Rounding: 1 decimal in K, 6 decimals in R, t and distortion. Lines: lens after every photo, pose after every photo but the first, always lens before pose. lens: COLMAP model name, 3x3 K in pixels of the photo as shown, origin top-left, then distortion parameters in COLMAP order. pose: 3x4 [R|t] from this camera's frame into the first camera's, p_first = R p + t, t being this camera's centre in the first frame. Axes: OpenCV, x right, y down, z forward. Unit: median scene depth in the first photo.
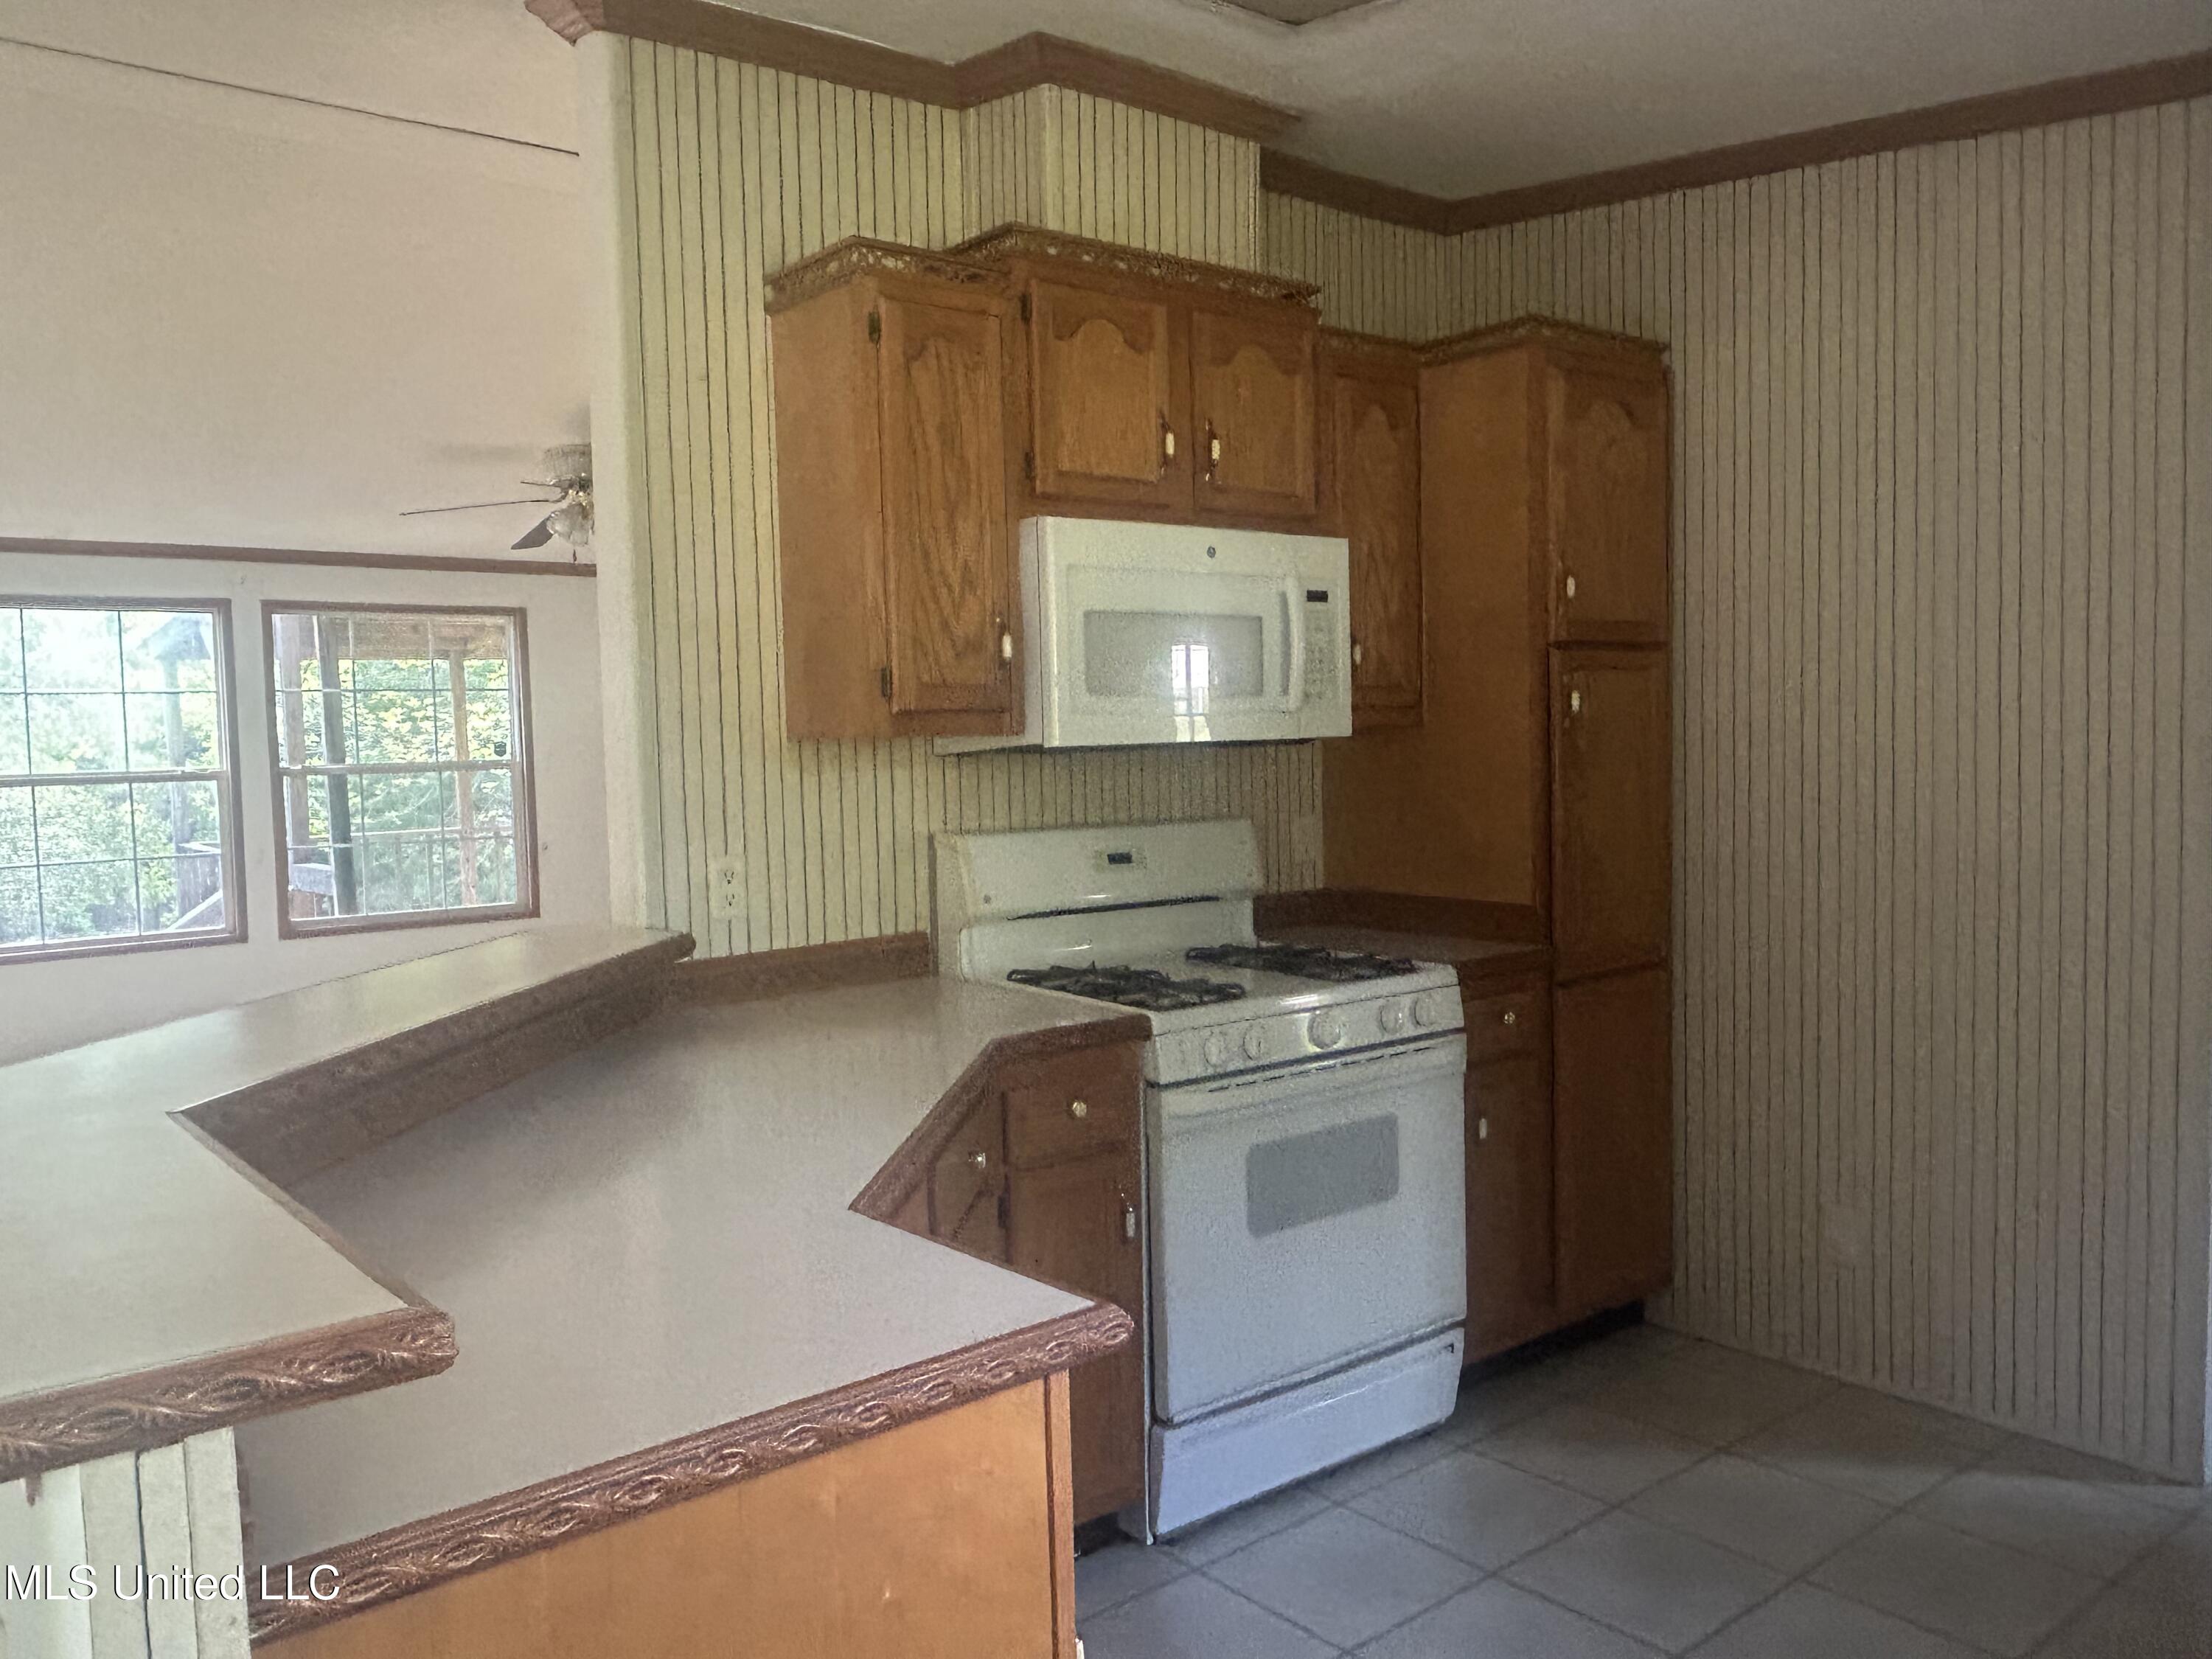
lens RADIAL K [[1660.3, 0, 1100.5], [0, 1660.3, 814.4], [0, 0, 1]] dist [0.000405, 0.001450]
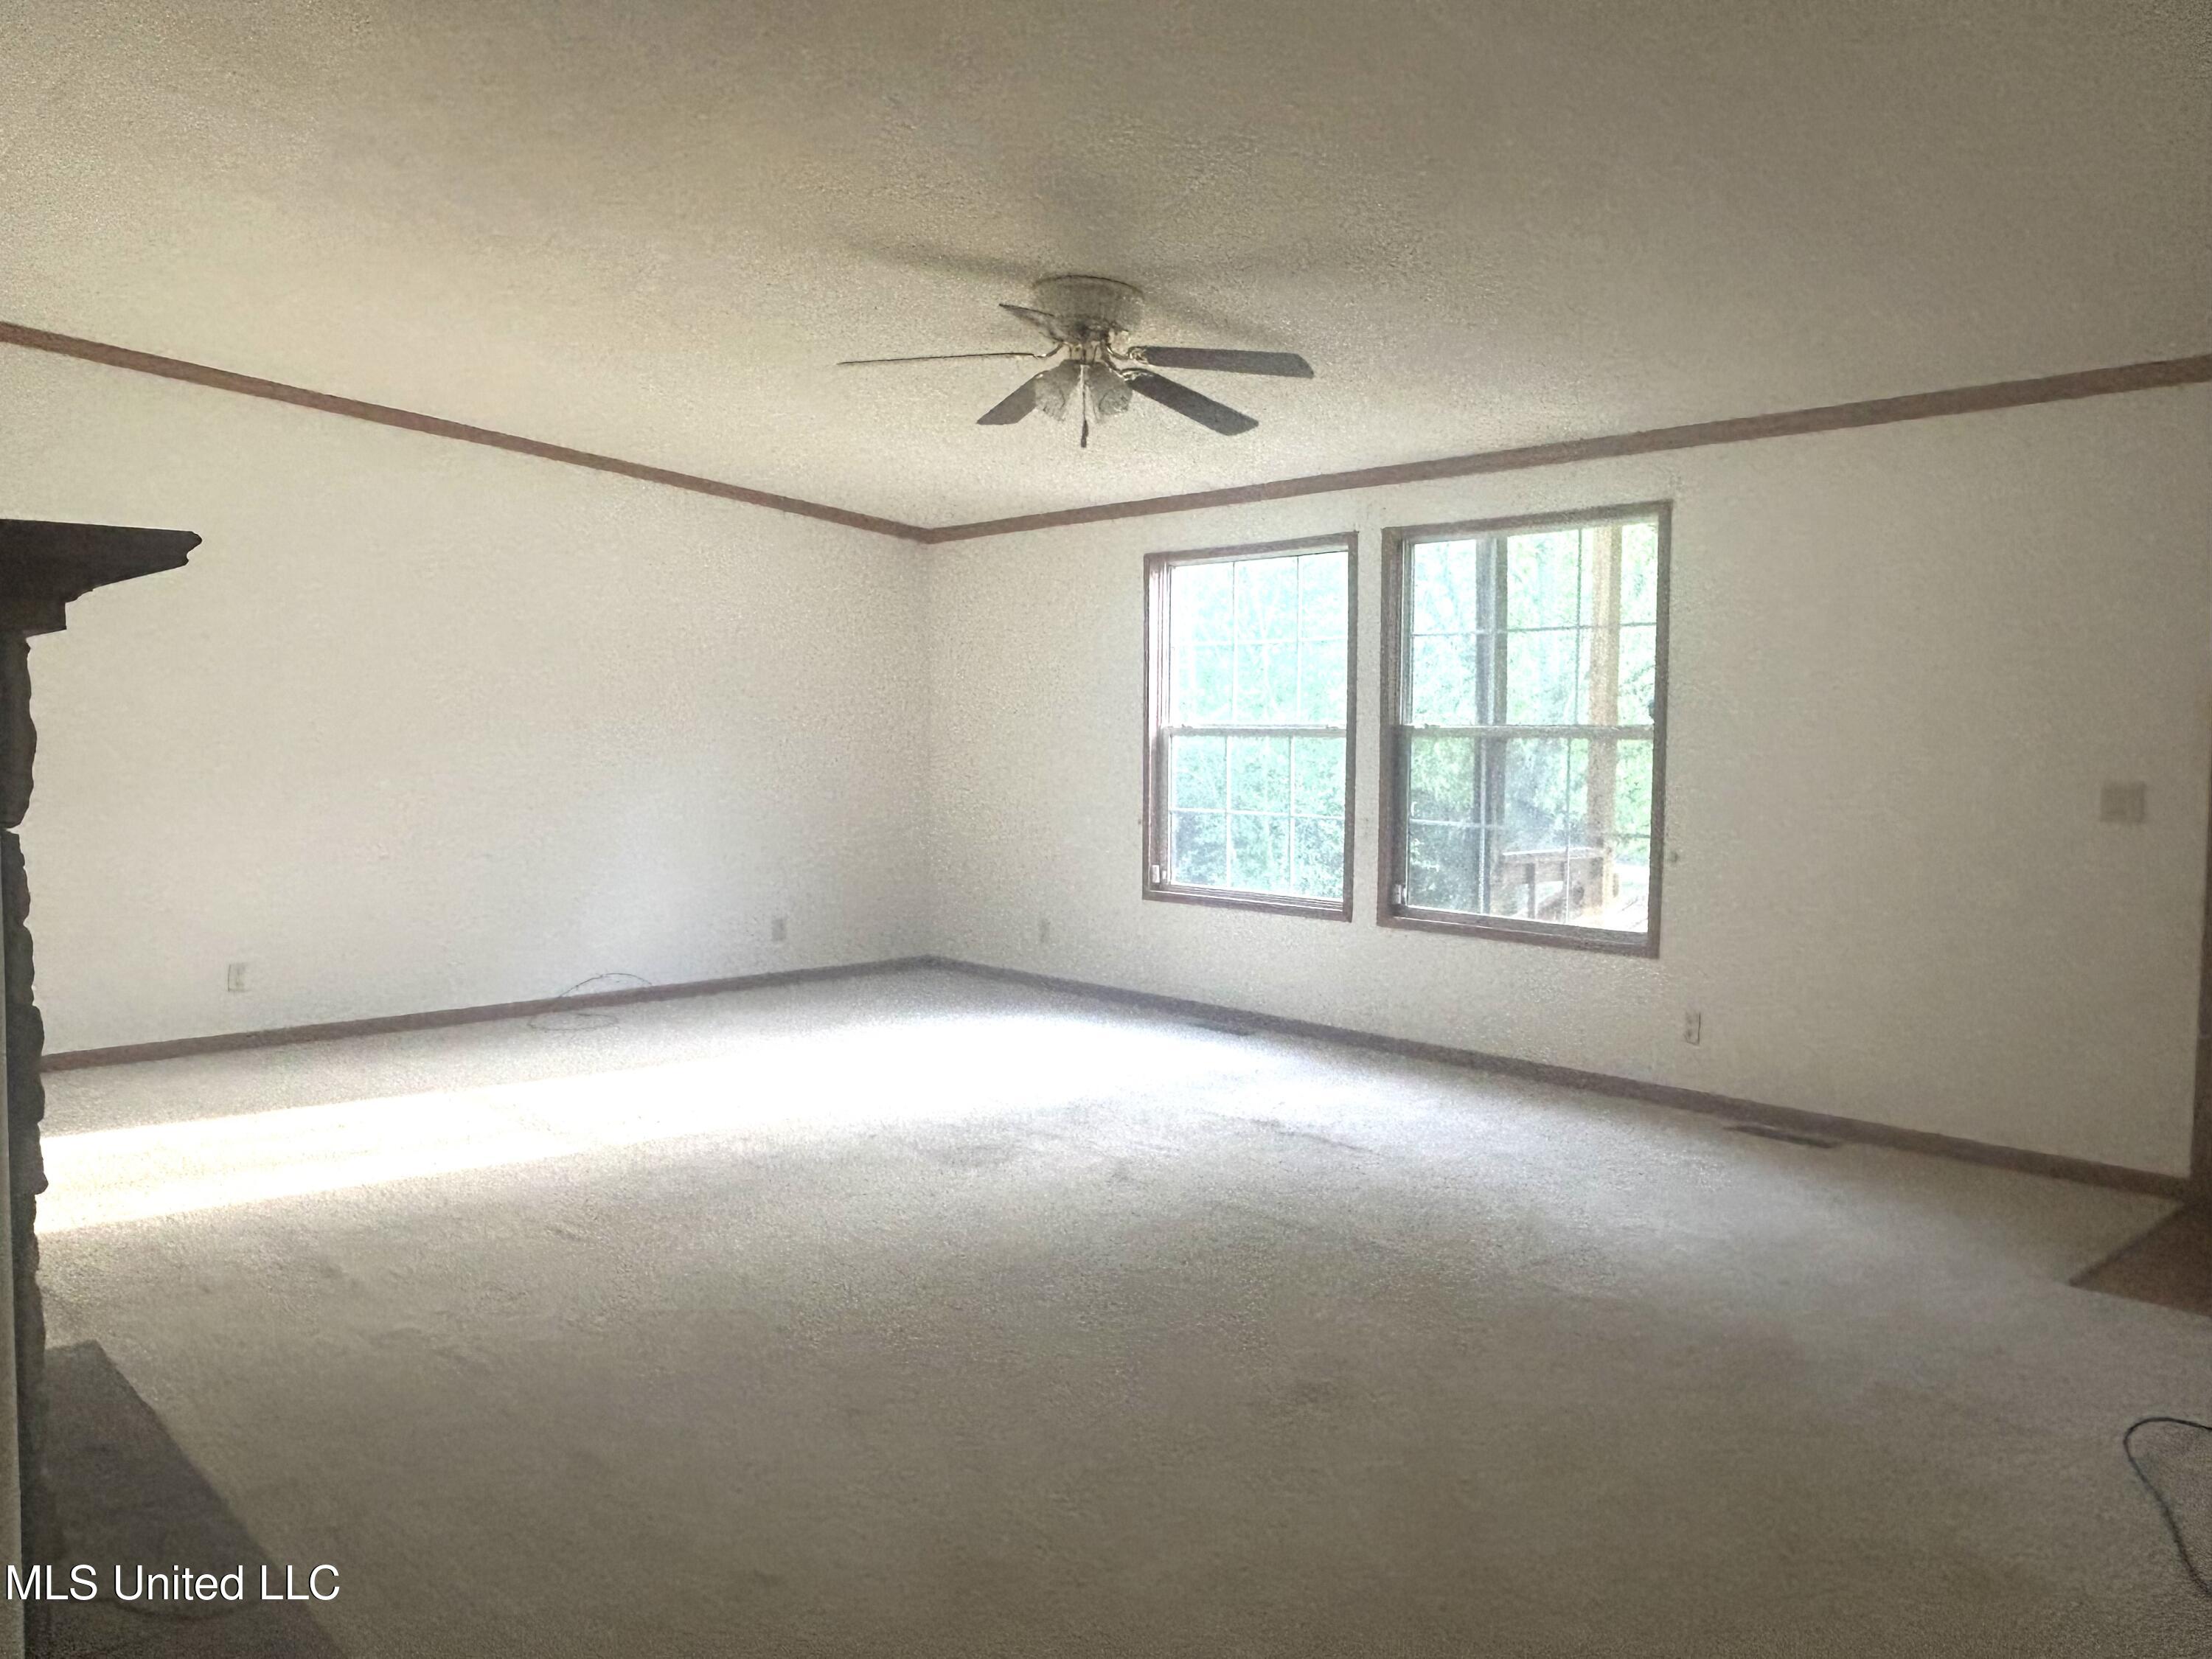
lens RADIAL K [[1660.3, 0, 1100.5], [0, 1660.3, 814.4], [0, 0, 1]] dist [0.000405, 0.001450]
pose [[0.056061, 0.065098, -0.996303, 0.826217], [-0.067431, 0.995841, 0.061274, -0.056377], [0.996148, 0.063747, 0.060218, 1.890287]]
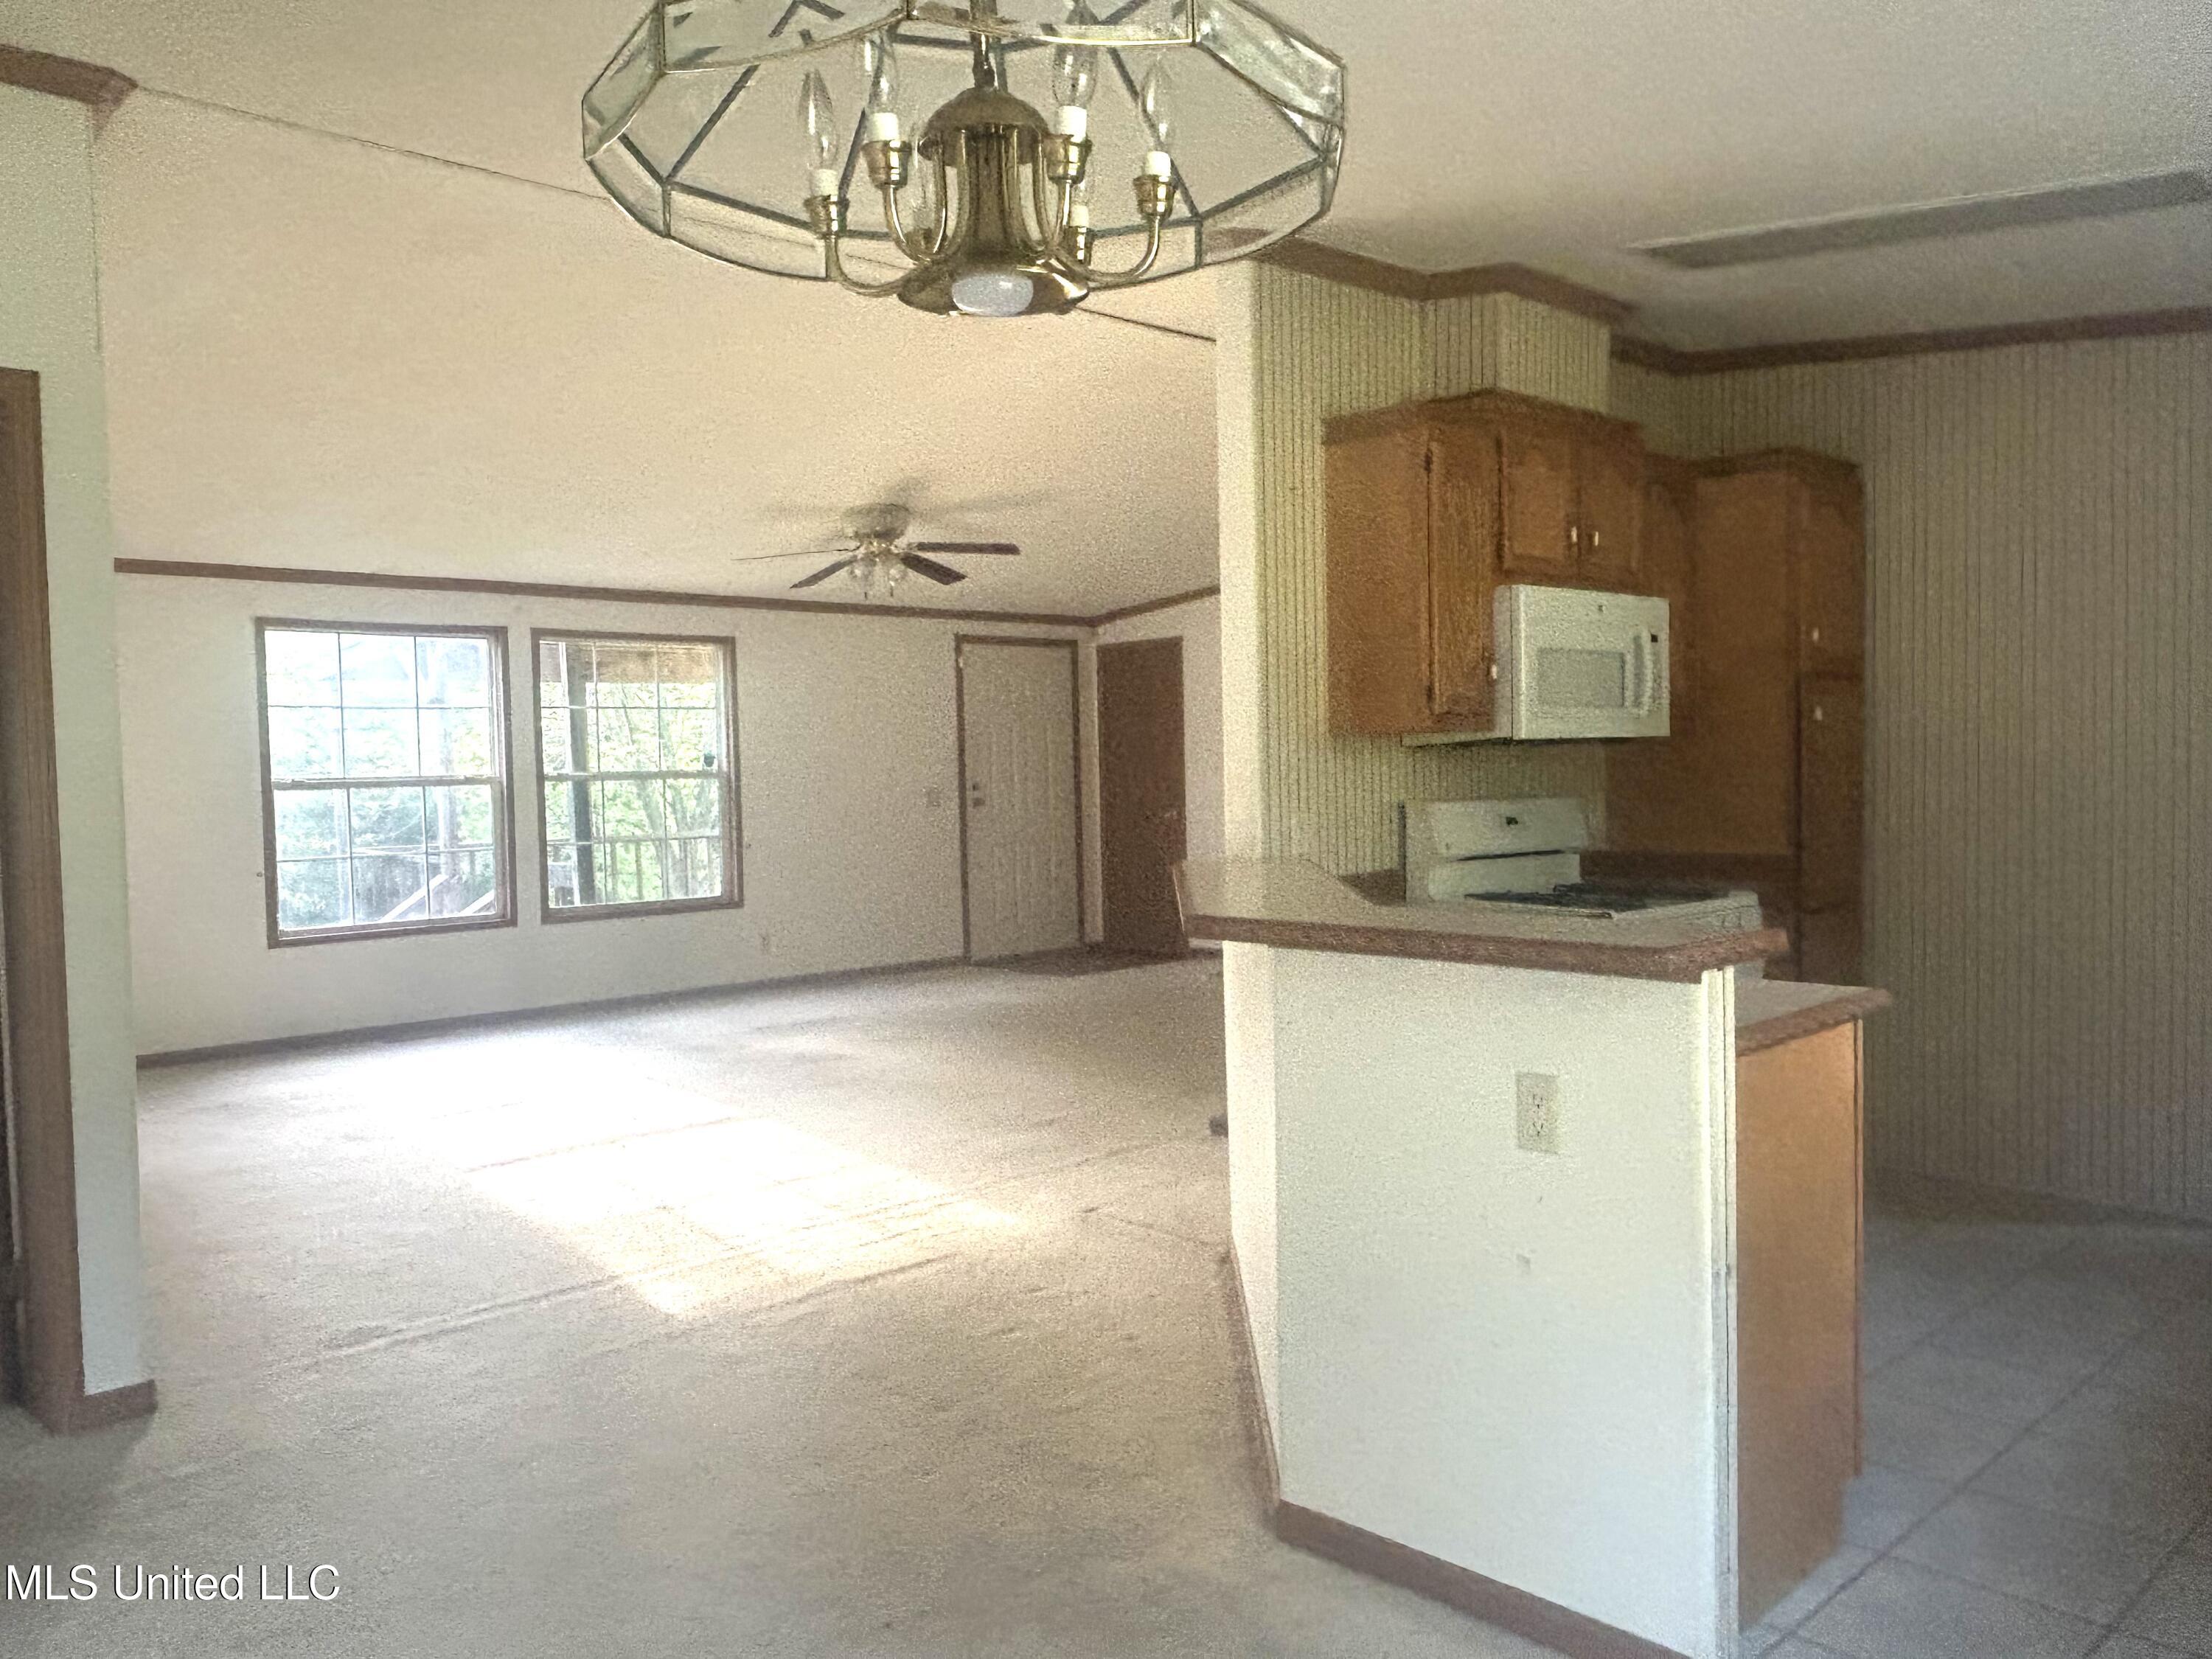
lens RADIAL K [[1656.5, 0, 1107.1], [0, 1656.5, 802.0], [0, 0, 1]] dist [0.000742, -0.048079]
pose [[0.997516, 0.003226, 0.070360, -0.436395], [-0.001440, 0.999676, -0.025416, 0.047018], [-0.070419, 0.025252, 0.997198, -0.392944]]
